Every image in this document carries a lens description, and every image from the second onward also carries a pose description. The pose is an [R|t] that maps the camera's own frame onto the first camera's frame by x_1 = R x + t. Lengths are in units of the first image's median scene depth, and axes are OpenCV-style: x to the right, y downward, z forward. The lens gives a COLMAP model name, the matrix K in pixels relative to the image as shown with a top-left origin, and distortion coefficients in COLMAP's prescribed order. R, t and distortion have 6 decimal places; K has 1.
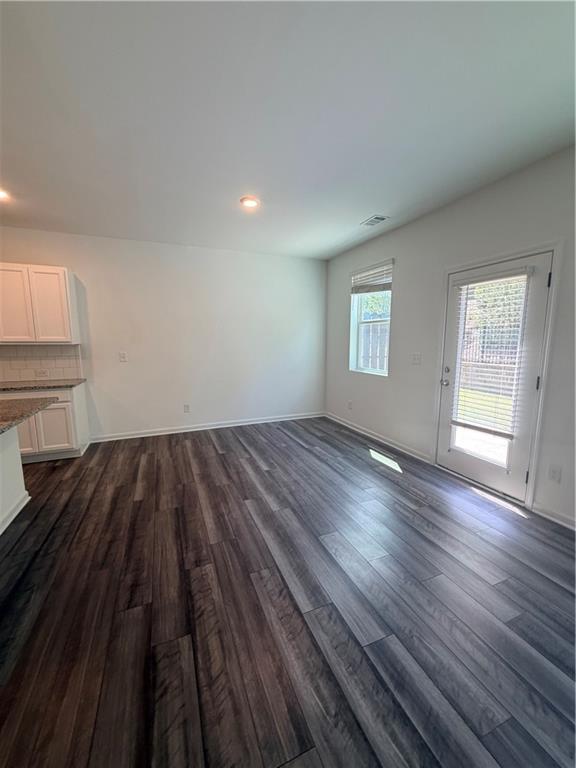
lens RADIAL K [[306.9, 0, 289.2], [0, 306.9, 384.9], [0, 0, 1]] dist [0.000845, 0.000097]
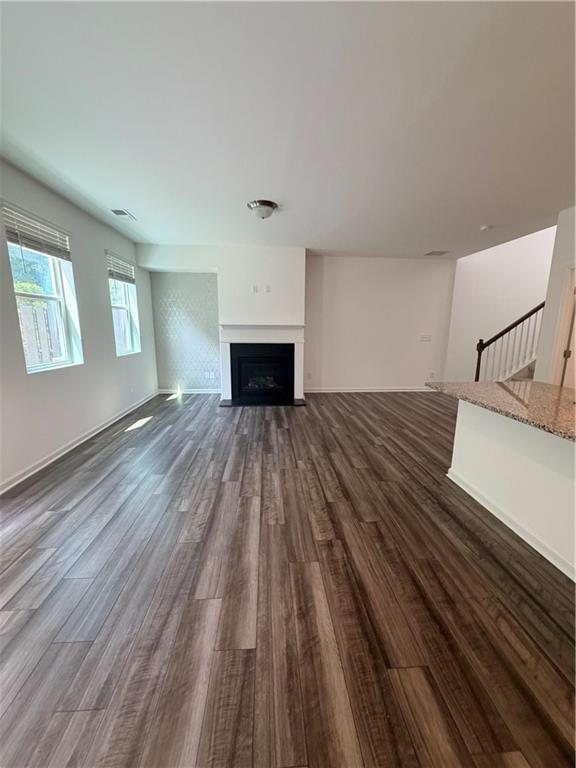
lens RADIAL K [[306.9, 0, 288.6], [0, 306.9, 383.5], [0, 0, 1]] dist [0.000845, 0.000097]
pose [[-0.948548, -0.062373, 0.310430, -0.462438], [0.040221, 0.948729, 0.313520, -0.258278], [-0.314070, 0.309875, -0.897406, 1.836742]]
